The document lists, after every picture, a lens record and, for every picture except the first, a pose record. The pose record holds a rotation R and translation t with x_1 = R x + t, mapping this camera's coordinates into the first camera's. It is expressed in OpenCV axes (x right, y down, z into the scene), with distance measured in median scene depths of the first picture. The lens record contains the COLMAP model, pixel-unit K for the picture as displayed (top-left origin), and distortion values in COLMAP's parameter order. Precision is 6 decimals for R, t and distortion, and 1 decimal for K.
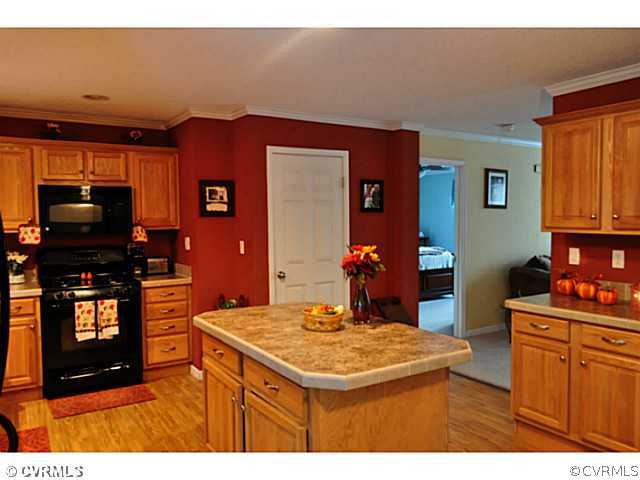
lens RADIAL K [[506.3, 0, 322.4], [0, 506.3, 237.4], [0, 0, 1]] dist [-0.001711, -0.017214]
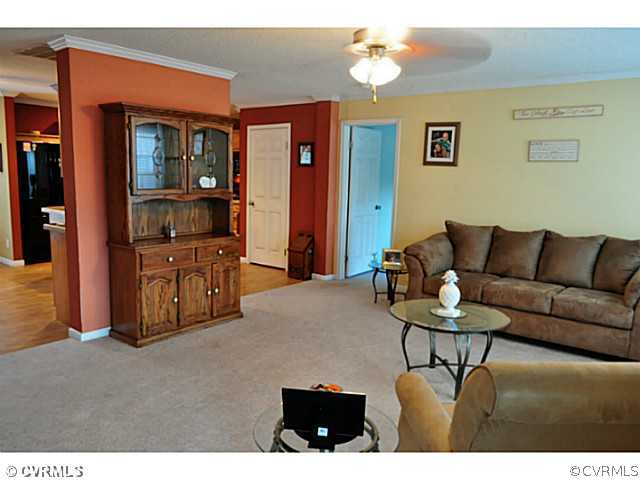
lens RADIAL K [[506.3, 0, 318.3], [0, 506.3, 241.6], [0, 0, 1]] dist [-0.001711, -0.017214]
pose [[0.315365, 0.146893, -0.937533, 1.600181], [-0.069486, 0.988870, 0.131563, -0.036163], [0.946423, 0.023655, 0.322062, 0.680319]]
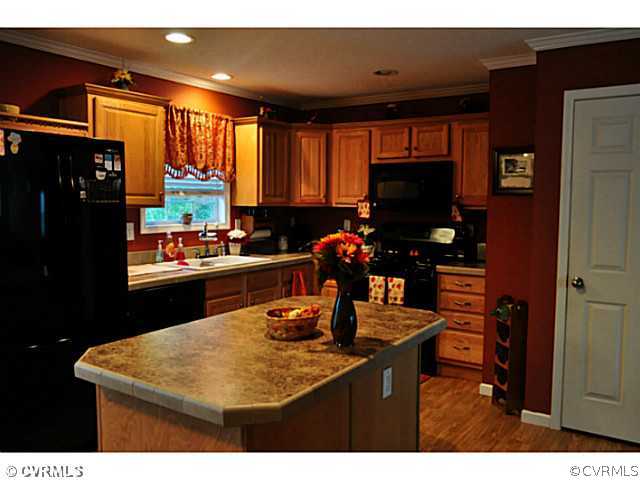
lens RADIAL K [[540.7, 0, 318.8], [0, 540.7, 239.1], [0, 0, 1]] dist [-0.014661, -0.005957]
pose [[0.400546, 0.080951, -0.912694, 0.433163], [-0.052775, 0.996474, 0.065221, -0.011506], [0.914756, 0.022043, 0.403406, 0.403998]]
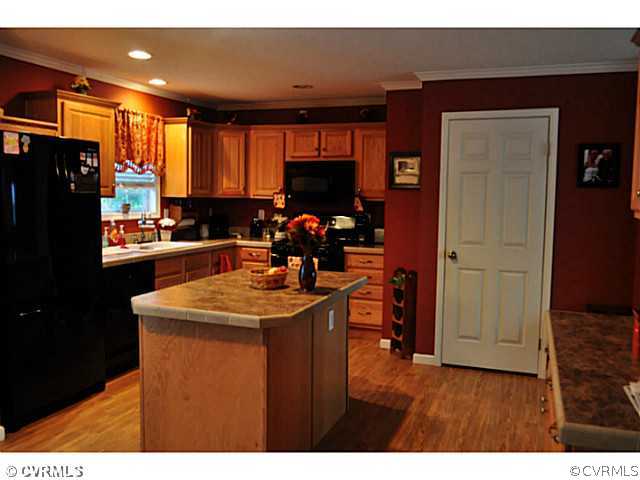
lens RADIAL K [[574.6, 0, 318.4], [0, 574.6, 237.7], [0, 0, 1]] dist [-0.011274, -0.000250]
pose [[0.594954, 0.082101, -0.799556, 0.602655], [-0.057396, 0.996570, 0.059623, -0.003641], [0.801708, 0.010418, 0.597625, 0.197641]]
